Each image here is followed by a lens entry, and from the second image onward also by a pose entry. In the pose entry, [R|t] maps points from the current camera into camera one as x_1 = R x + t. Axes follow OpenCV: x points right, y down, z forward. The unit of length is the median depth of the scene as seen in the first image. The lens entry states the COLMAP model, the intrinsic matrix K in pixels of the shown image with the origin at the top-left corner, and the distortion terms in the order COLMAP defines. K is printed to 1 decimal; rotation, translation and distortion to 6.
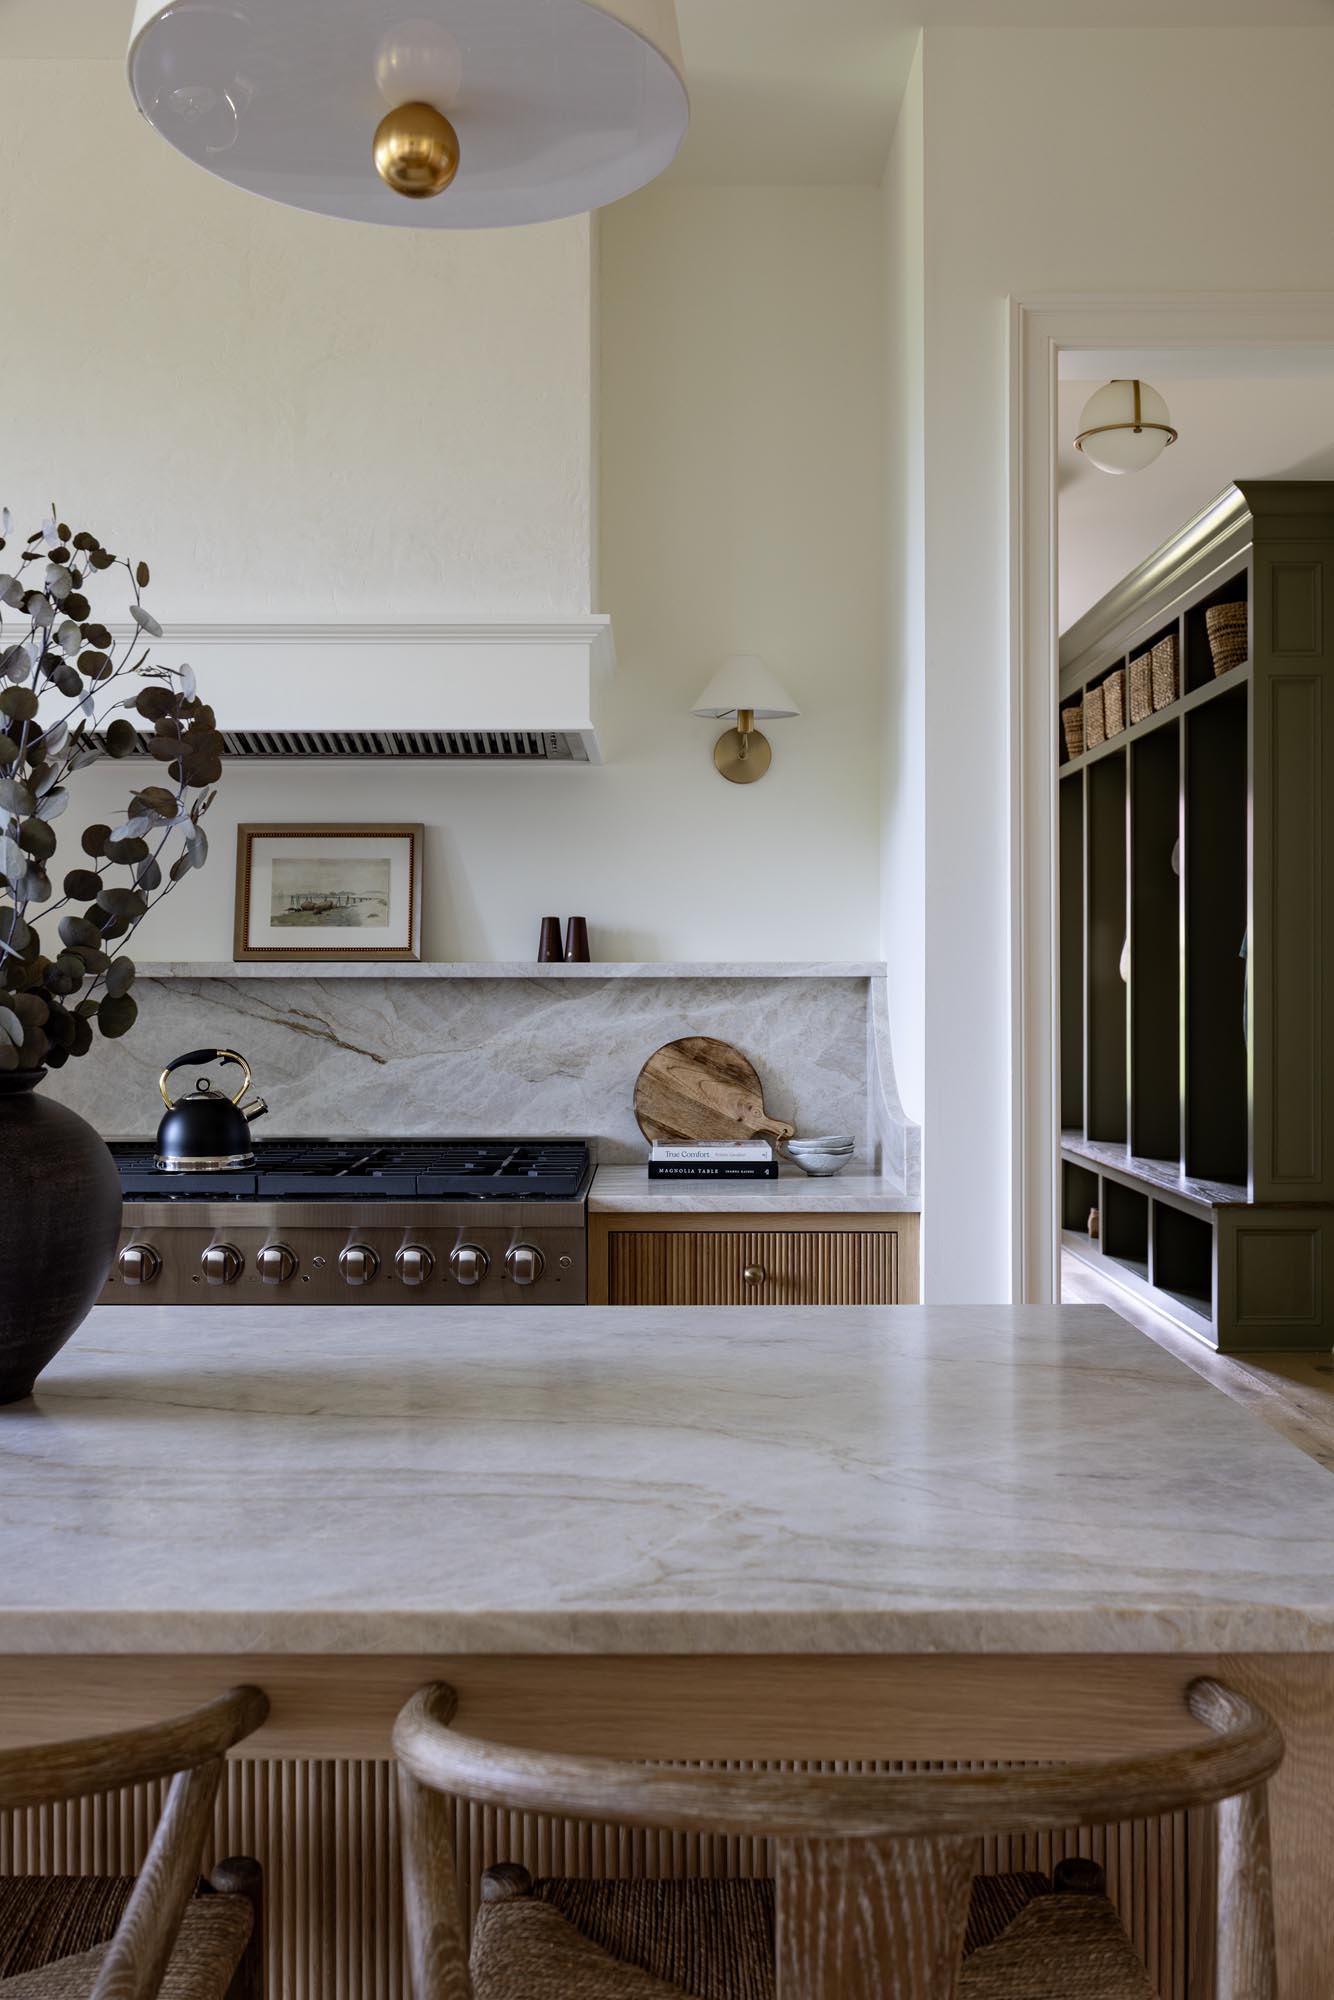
lens RADIAL K [[2048.1, 0, 667.0], [0, 2048.1, 1000.0], [0, 0, 1]] dist [-0.011369, 0.001833]
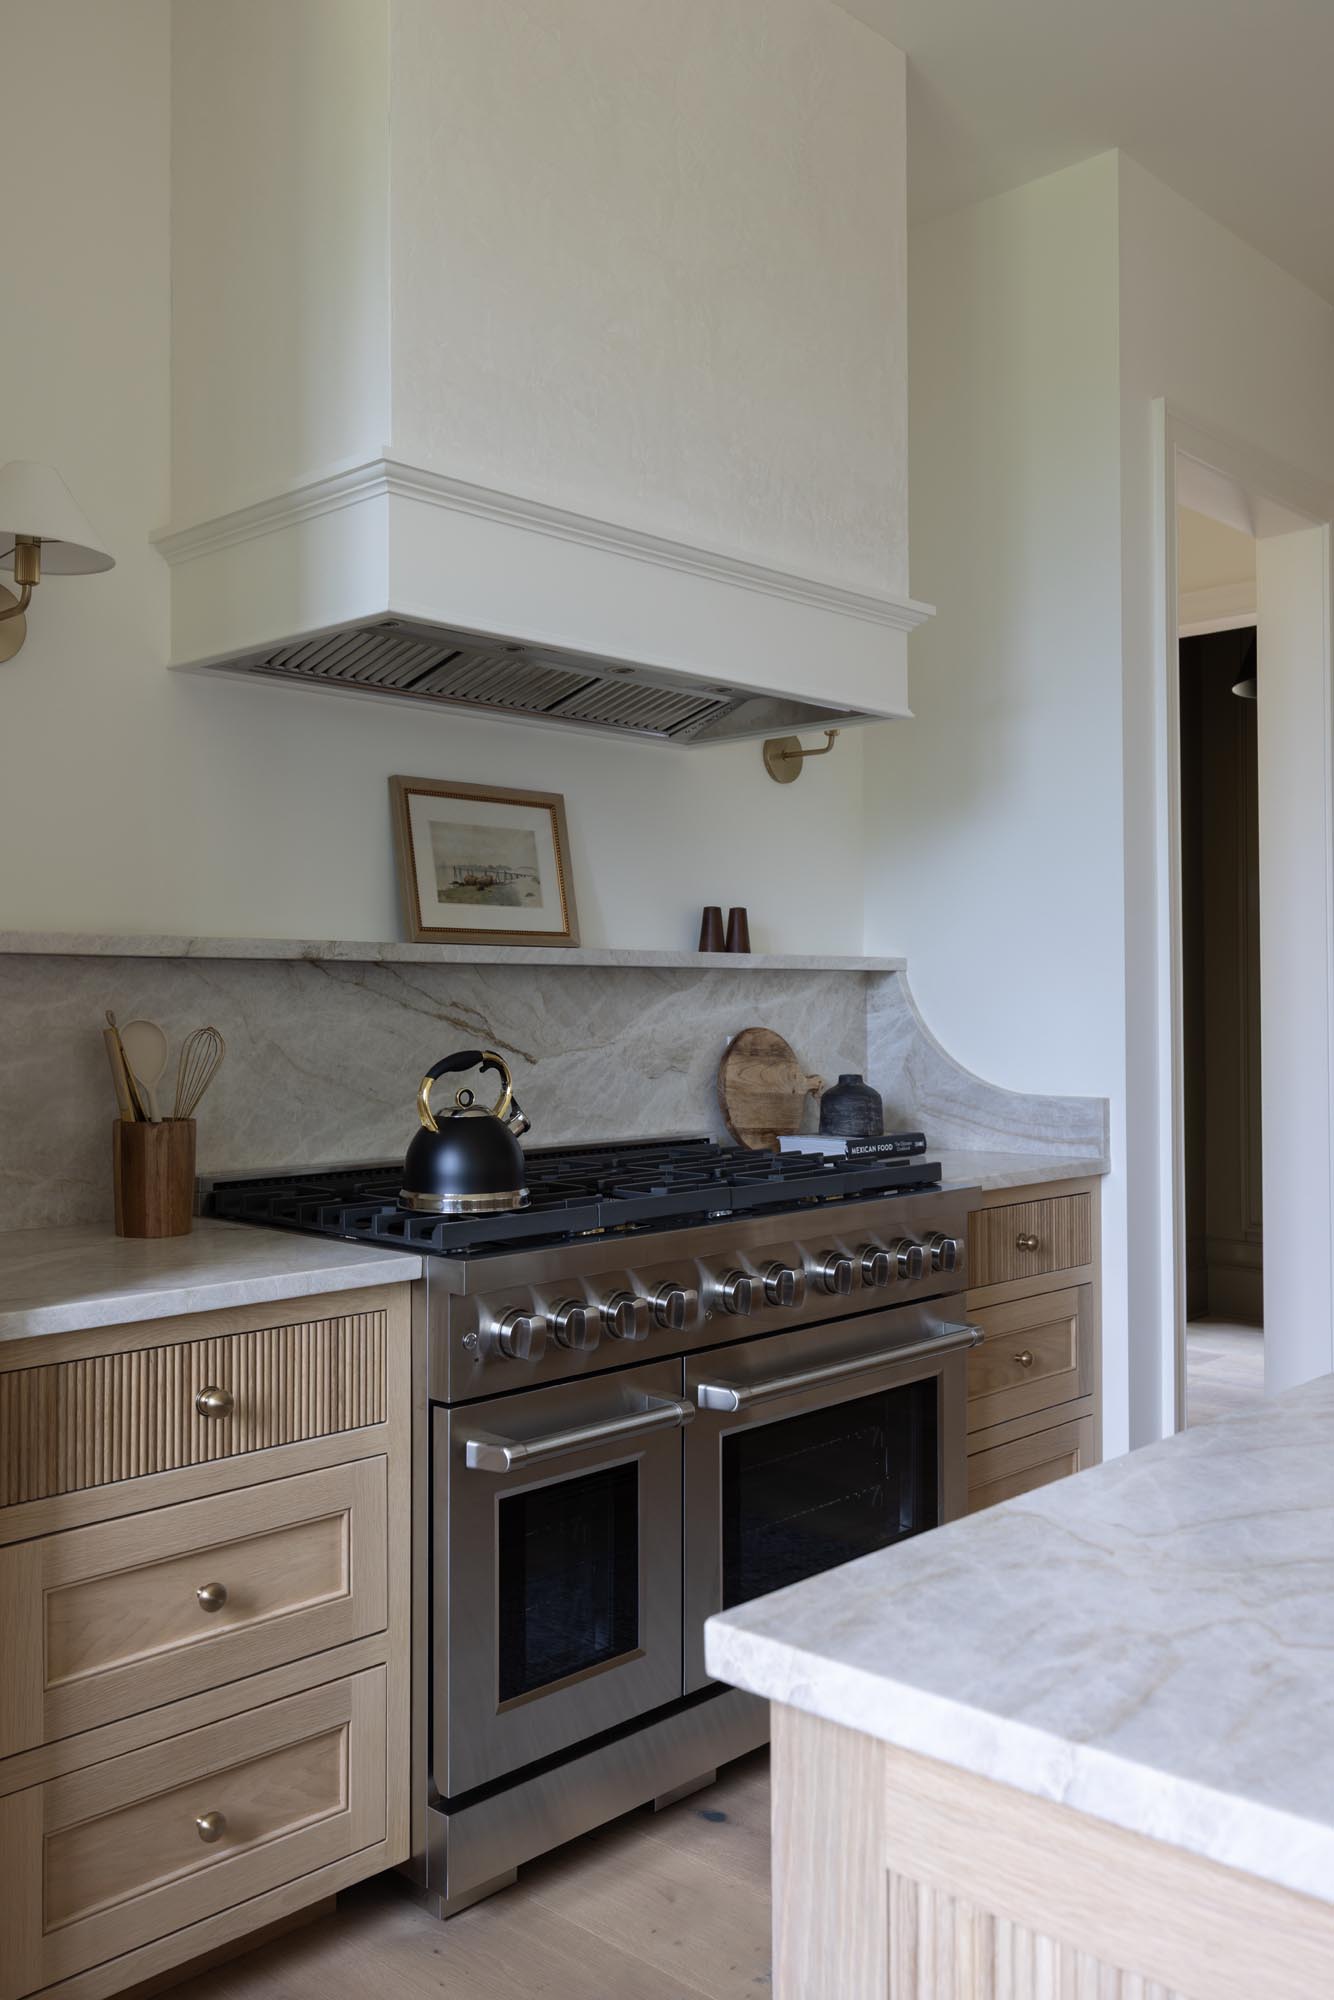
lens RADIAL K [[1709.9, 0, 663.0], [0, 1709.9, 968.2], [0, 0, 1]] dist [-0.001212, 0.000282]
pose [[0.689034, 0.012900, 0.724615, -0.632006], [0.006124, 0.999702, -0.023622, 0.007745], [-0.724704, 0.020714, 0.688749, 0.454676]]
